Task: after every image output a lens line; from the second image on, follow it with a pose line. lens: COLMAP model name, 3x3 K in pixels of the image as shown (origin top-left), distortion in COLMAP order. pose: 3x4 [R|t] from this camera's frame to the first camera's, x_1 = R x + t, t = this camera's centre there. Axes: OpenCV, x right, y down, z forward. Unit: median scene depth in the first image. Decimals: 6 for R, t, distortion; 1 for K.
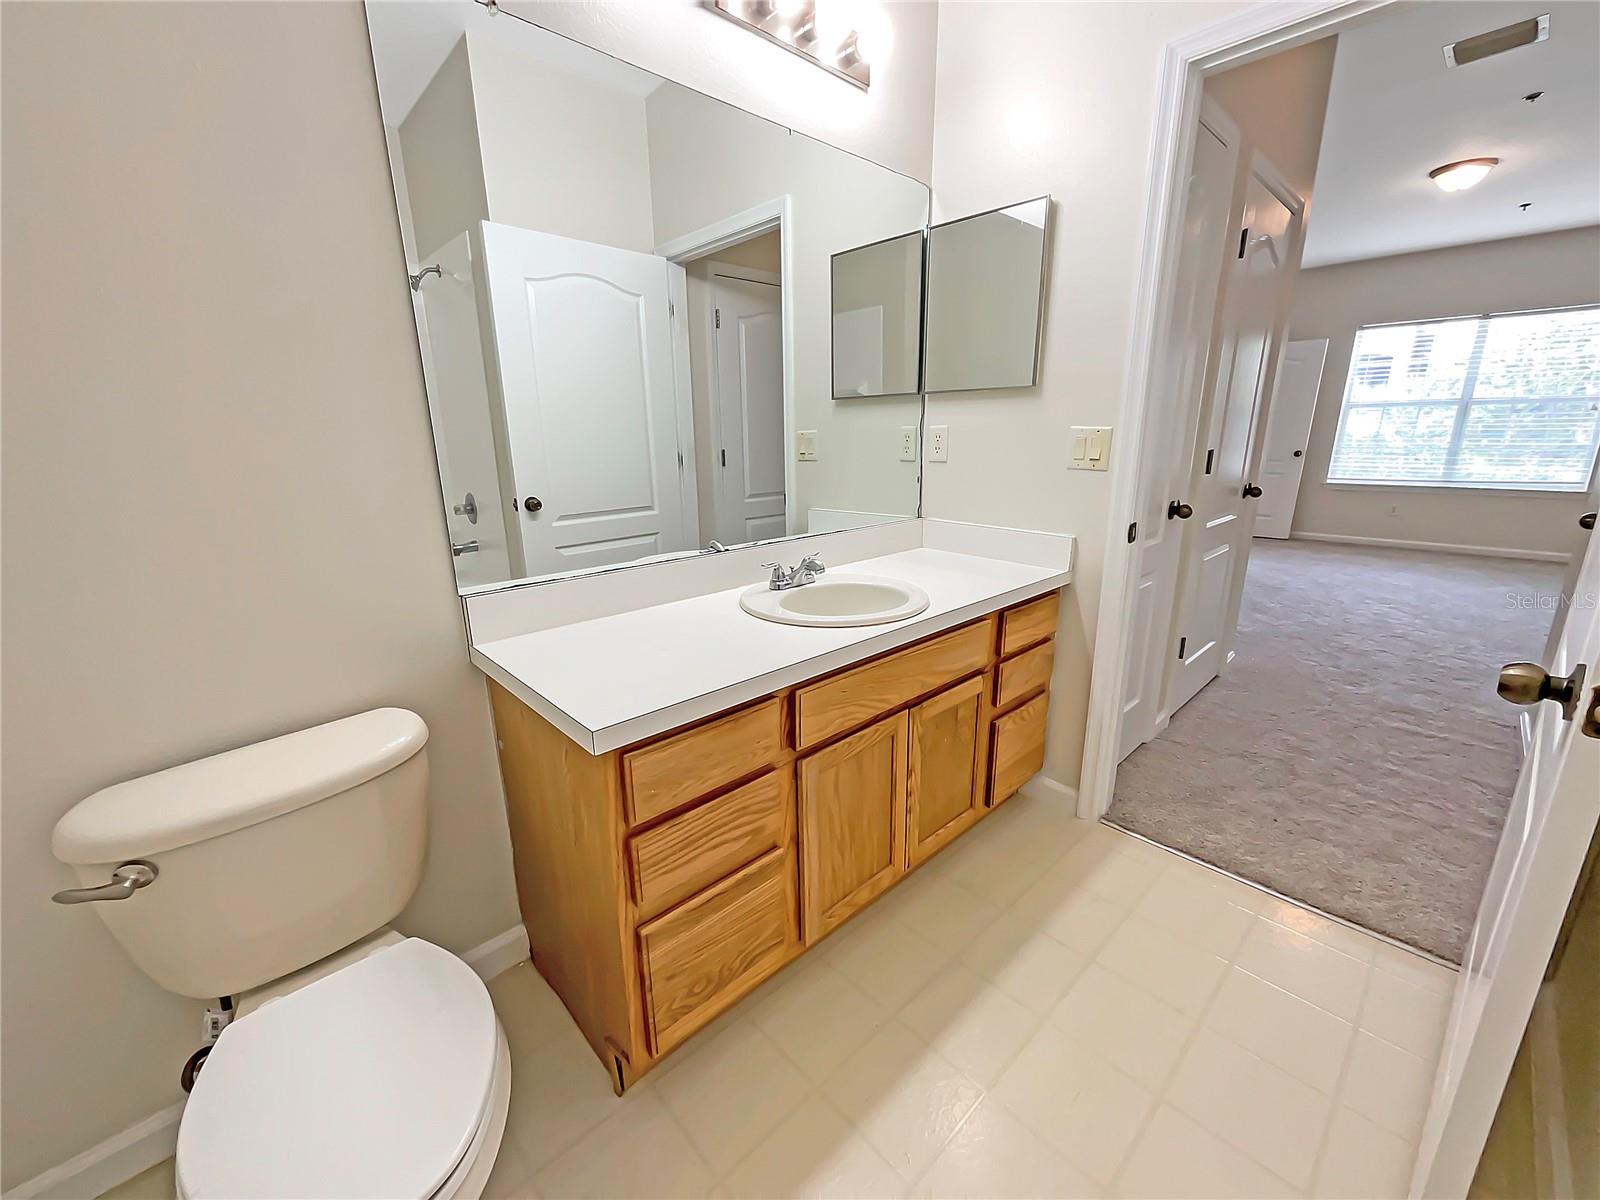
lens RADIAL K [[642.3, 0, 800.0], [0, 642.3, 600.0], [0, 0, 1]] dist [0.002207, 0.000124]
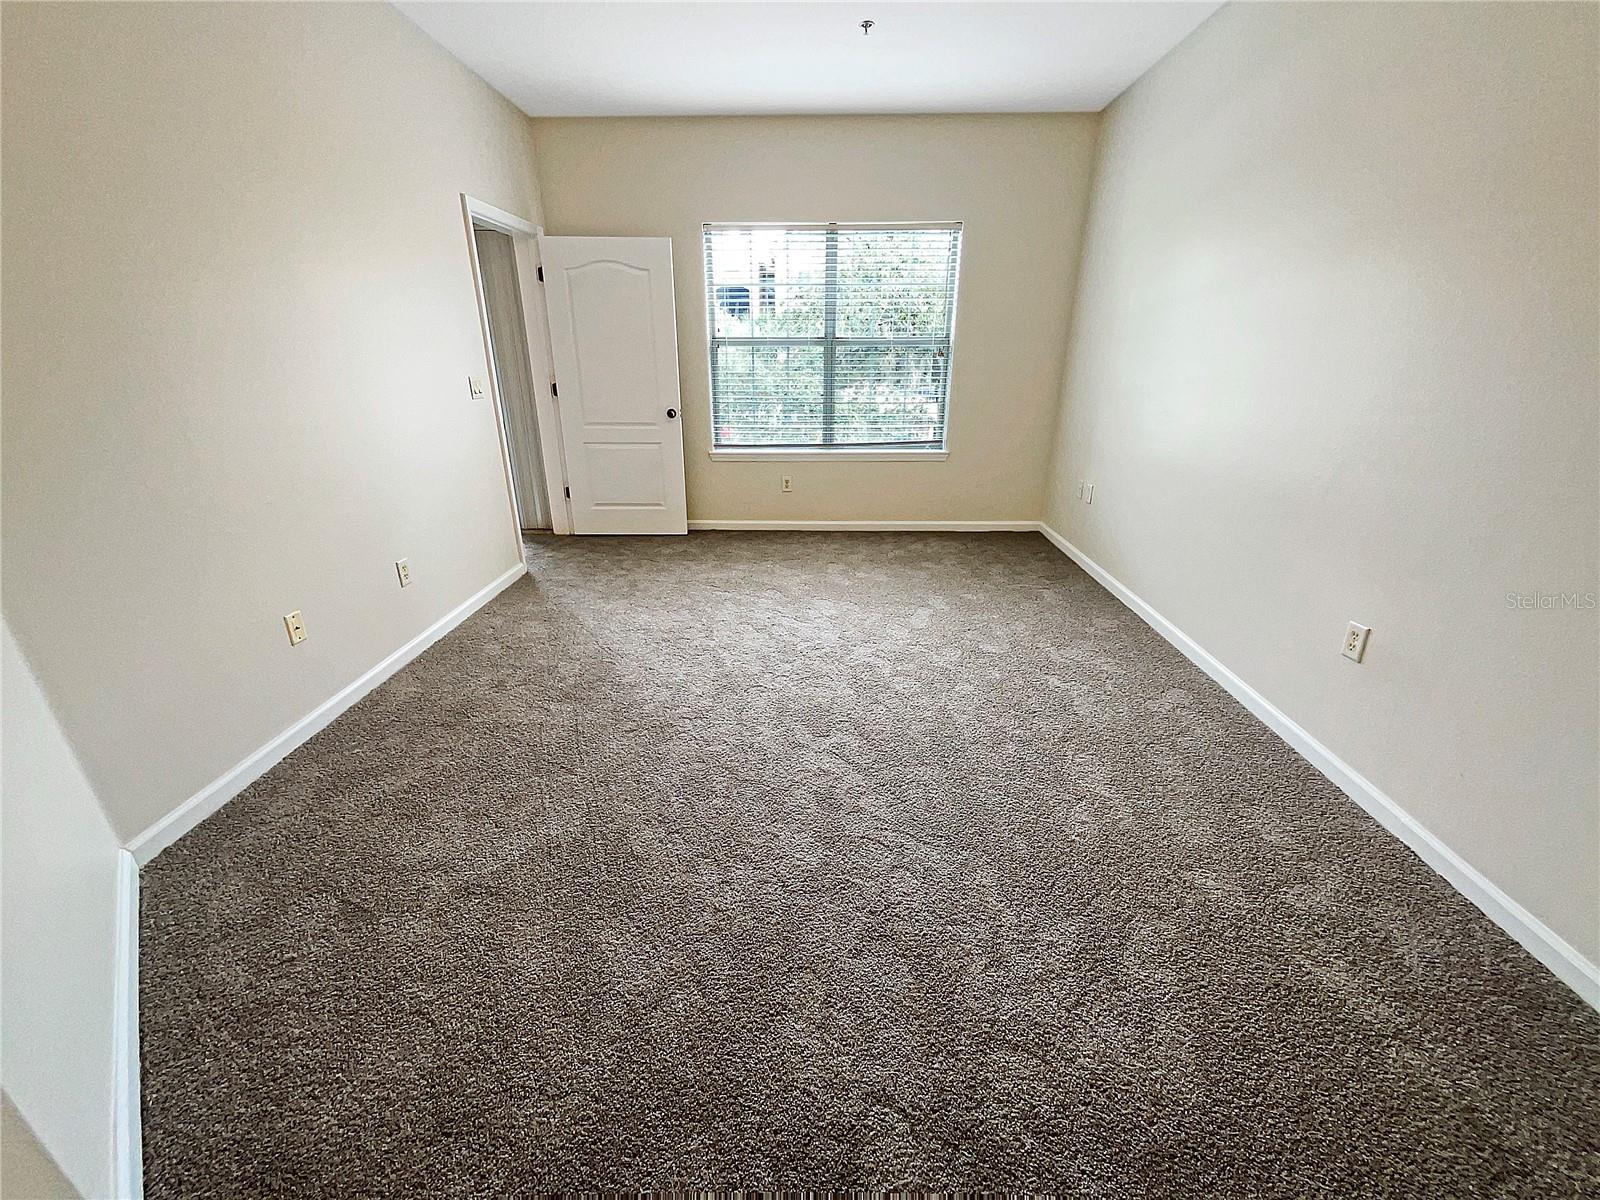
lens RADIAL K [[642.3, 0, 800.0], [0, 642.3, 600.0], [0, 0, 1]] dist [0.002207, 0.000124]
pose [[0.705803, -0.246736, 0.664051, 0.872136], [0.171664, 0.969016, 0.177592, -0.317697], [-0.687294, -0.011351, 0.726291, 0.961261]]
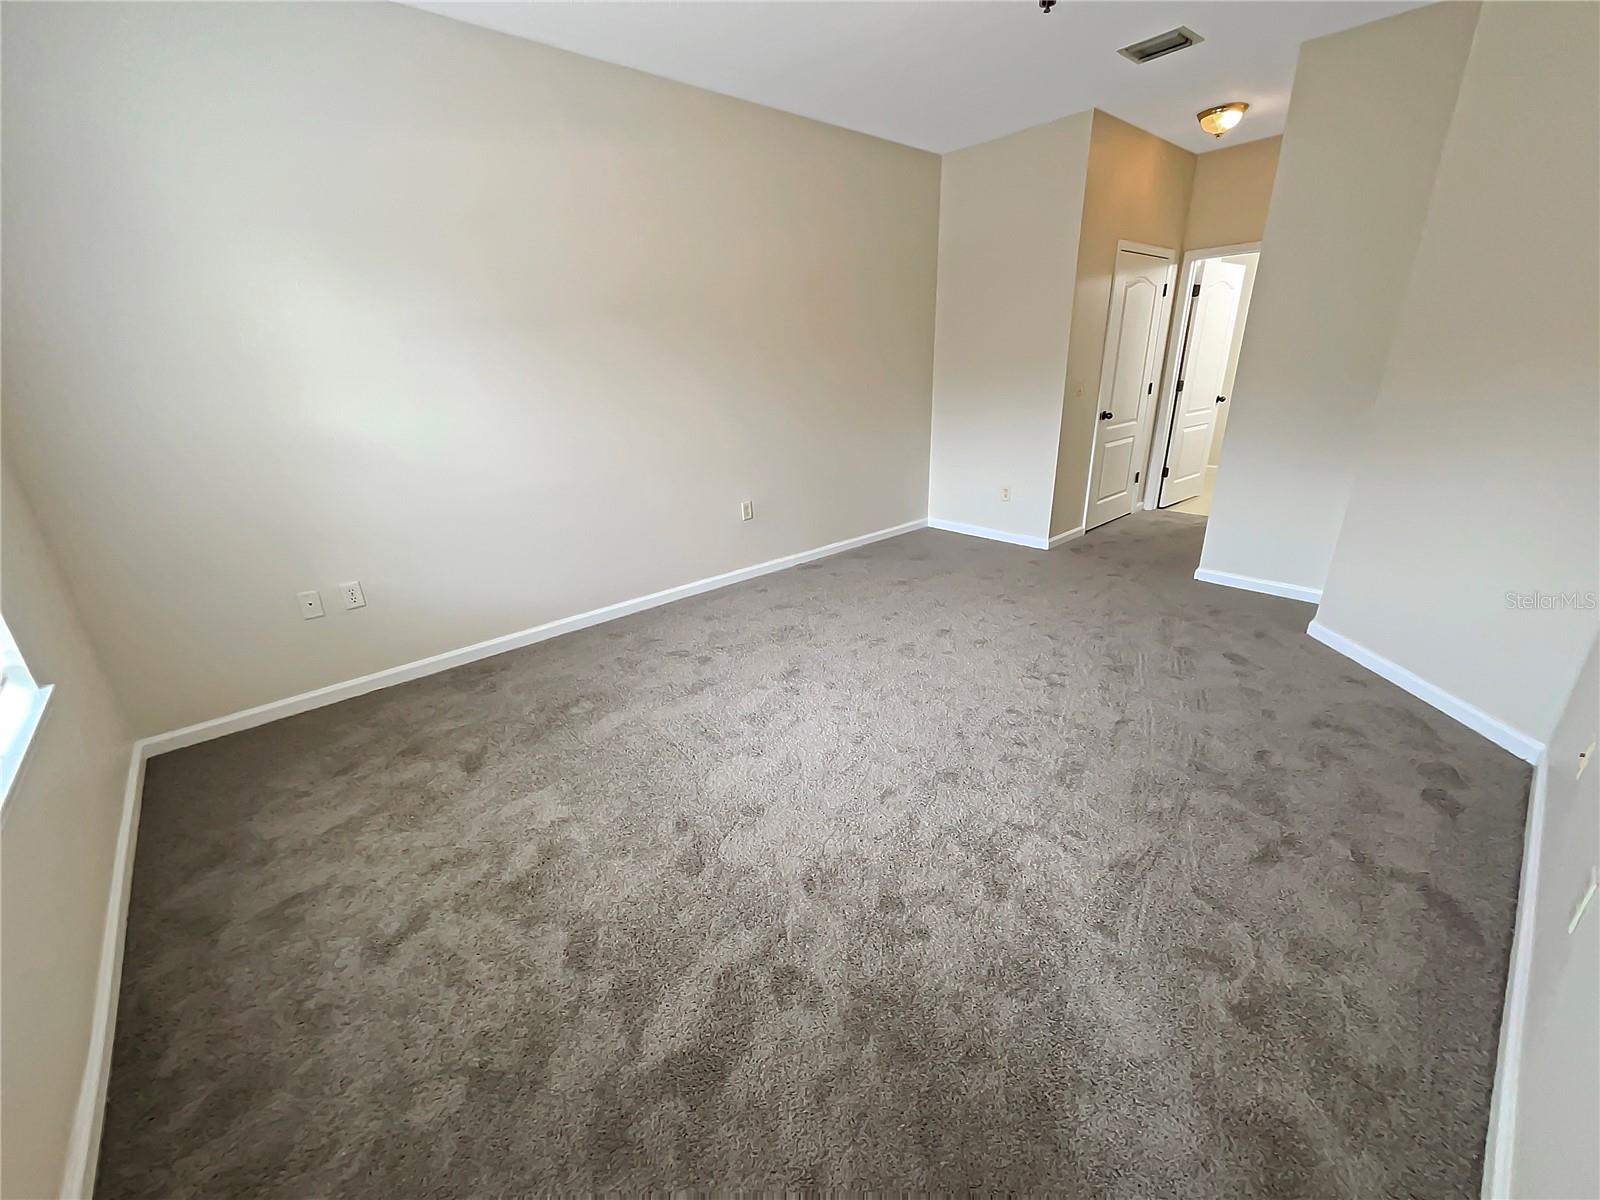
lens RADIAL K [[642.3, 0, 800.0], [0, 642.3, 600.0], [0, 0, 1]] dist [0.002207, 0.000124]
pose [[-0.998620, 0.033921, 0.040093, 1.606068], [0.050868, 0.814549, 0.577861, -0.715477], [-0.013056, 0.579103, -0.815150, 2.370303]]
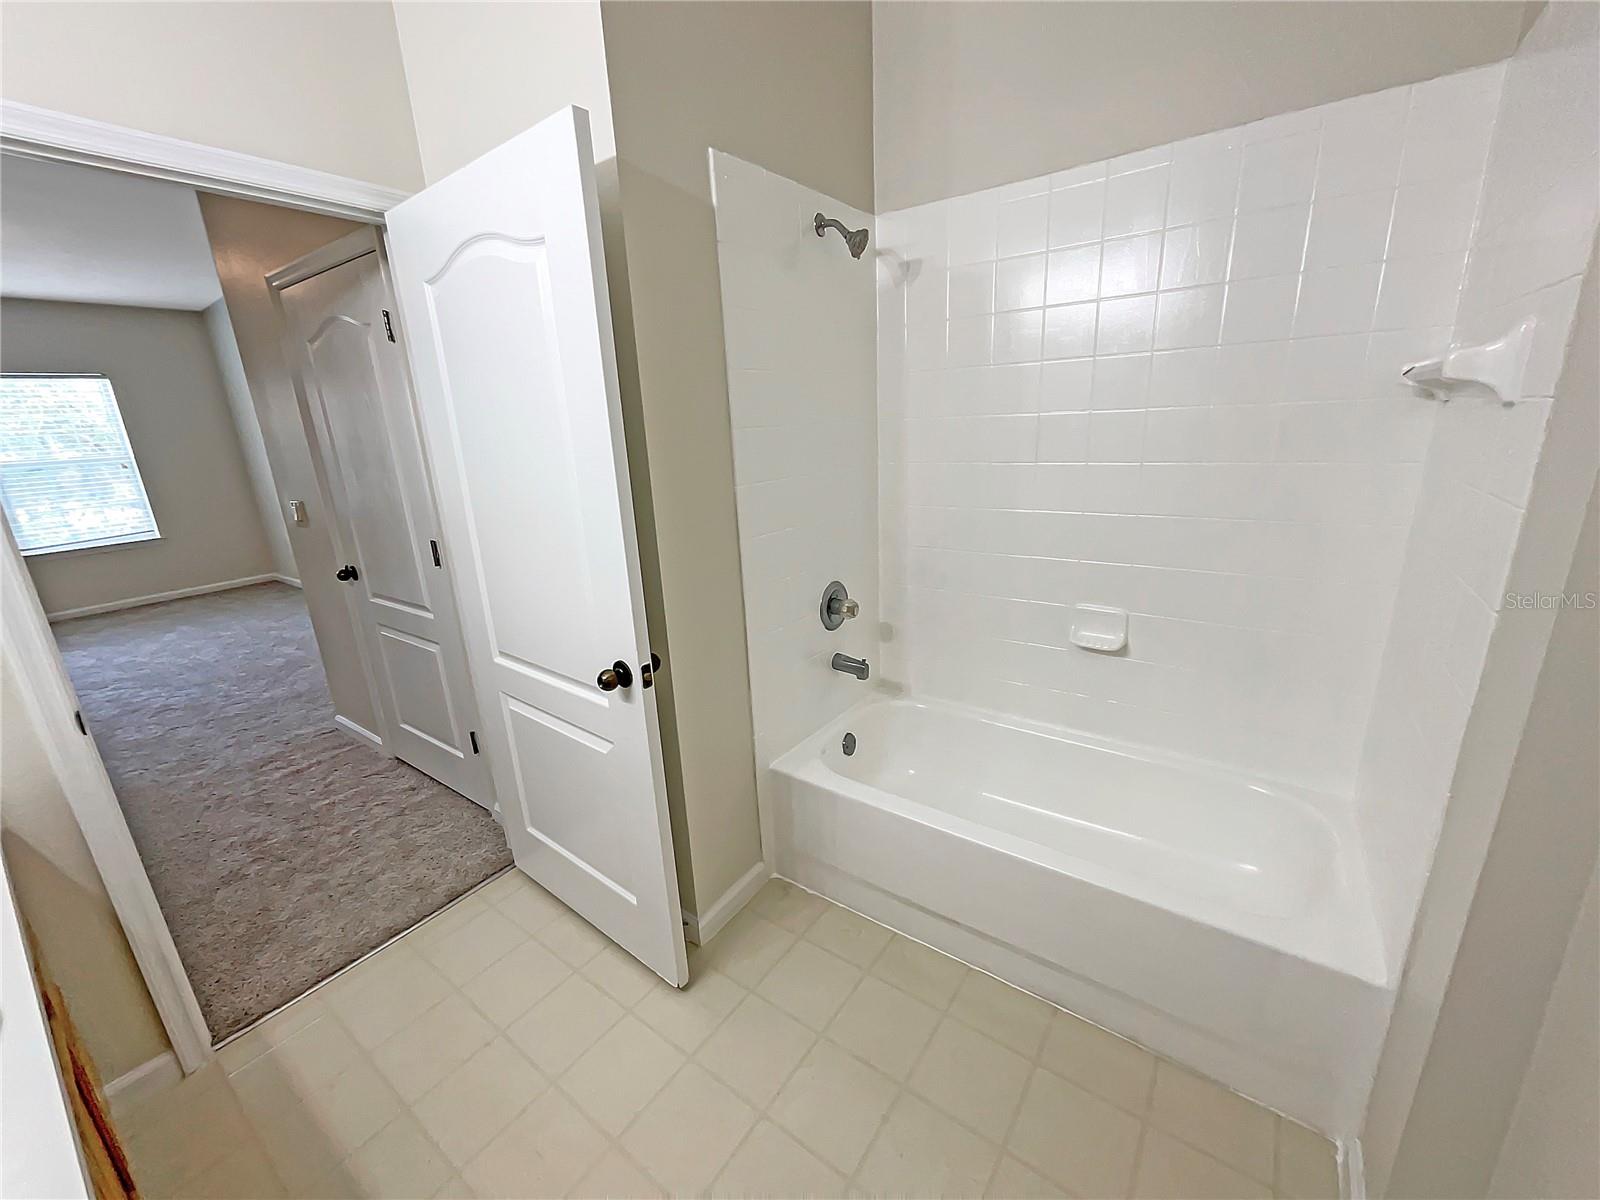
lens RADIAL K [[642.3, 0, 800.0], [0, 642.3, 600.0], [0, 0, 1]] dist [0.002207, 0.000124]
pose [[-0.186557, -0.246877, 0.950919, -0.207494], [0.299105, 0.907691, 0.294335, -0.128714], [-0.935806, 0.339335, -0.095494, 0.155927]]
